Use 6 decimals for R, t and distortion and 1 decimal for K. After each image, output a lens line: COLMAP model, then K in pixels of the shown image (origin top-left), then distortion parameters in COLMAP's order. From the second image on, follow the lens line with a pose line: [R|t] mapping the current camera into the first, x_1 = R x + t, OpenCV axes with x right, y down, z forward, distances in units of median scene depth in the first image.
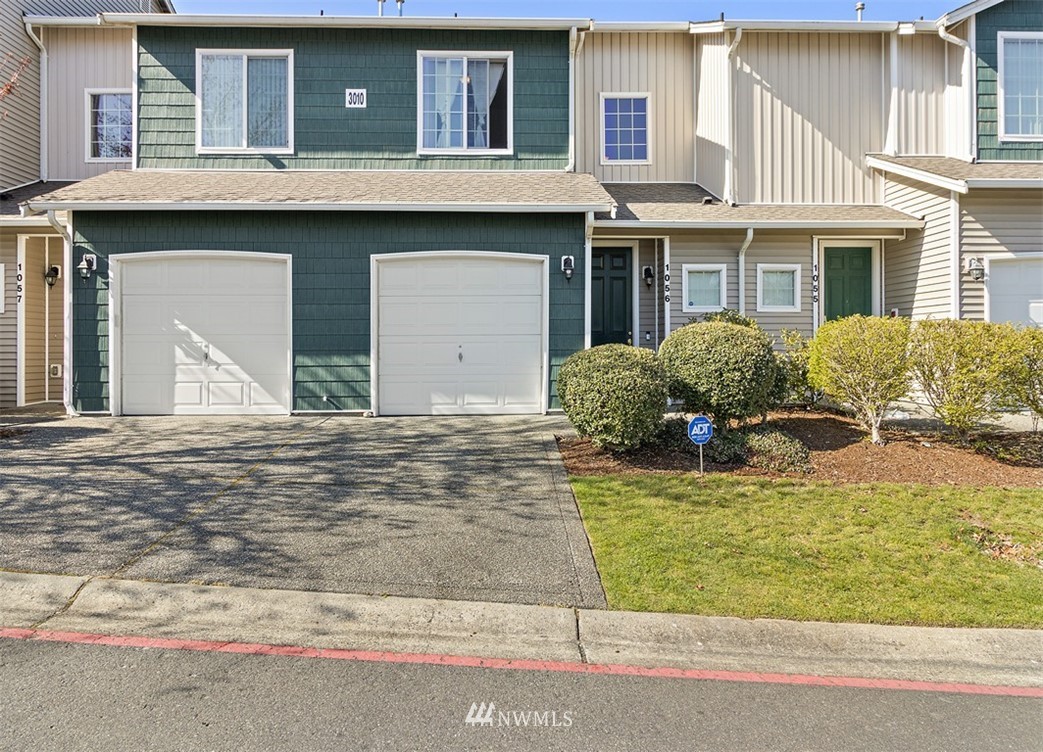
lens RADIAL K [[681.8, 0, 521.0], [0, 681.8, 359.9], [0, 0, 1]] dist [-0.000439, 0.001424]
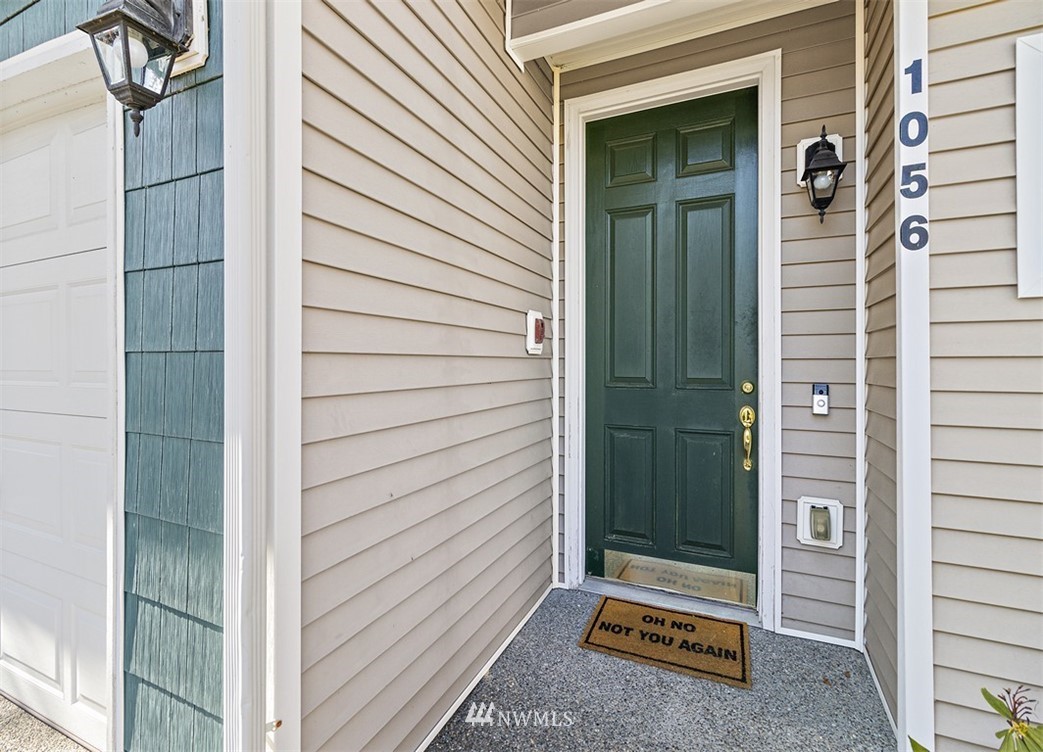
lens RADIAL K [[481.5, 0, 514.2], [0, 481.5, 361.0], [0, 0, 1]] dist [0.000870, 0.000495]
pose [[0.893571, 0.003989, -0.448905, 0.167332], [-0.009264, 0.999911, -0.009555, -0.048712], [0.448827, 0.012697, 0.893529, 0.796276]]
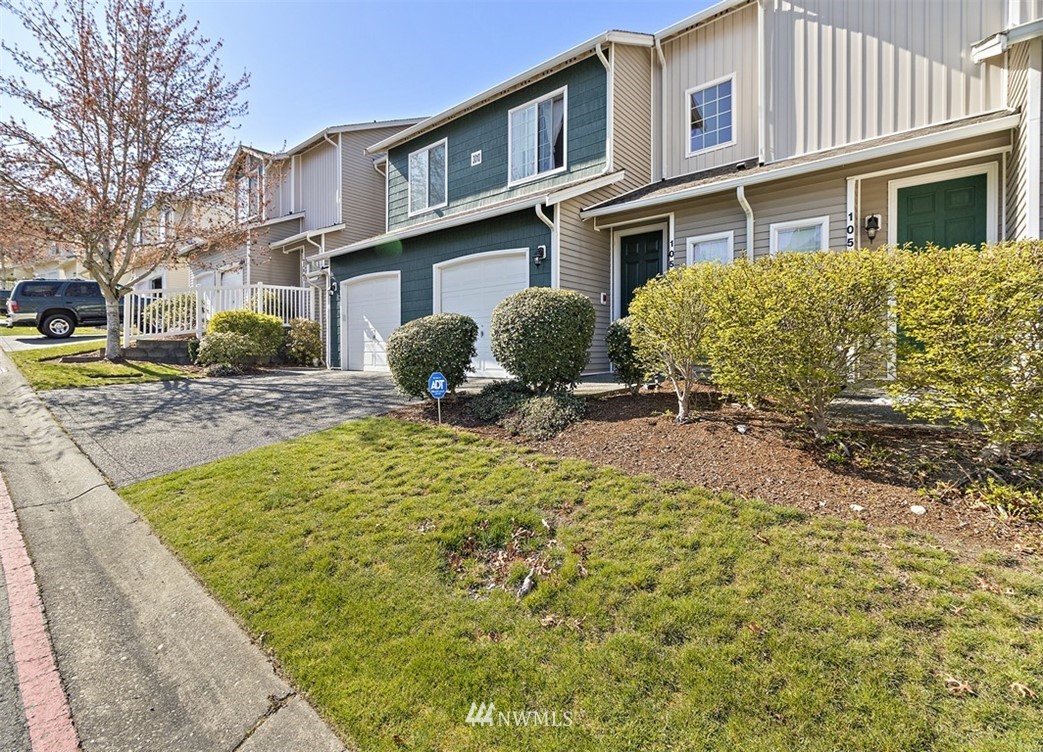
lens RADIAL K [[481.5, 0, 514.2], [0, 481.5, 361.0], [0, 0, 1]] dist [0.000870, 0.000495]
pose [[0.740011, 0.014946, -0.672429, 0.509725], [-0.007819, 0.999877, 0.013619, 0.030754], [0.672550, -0.004820, 0.740036, 0.299175]]
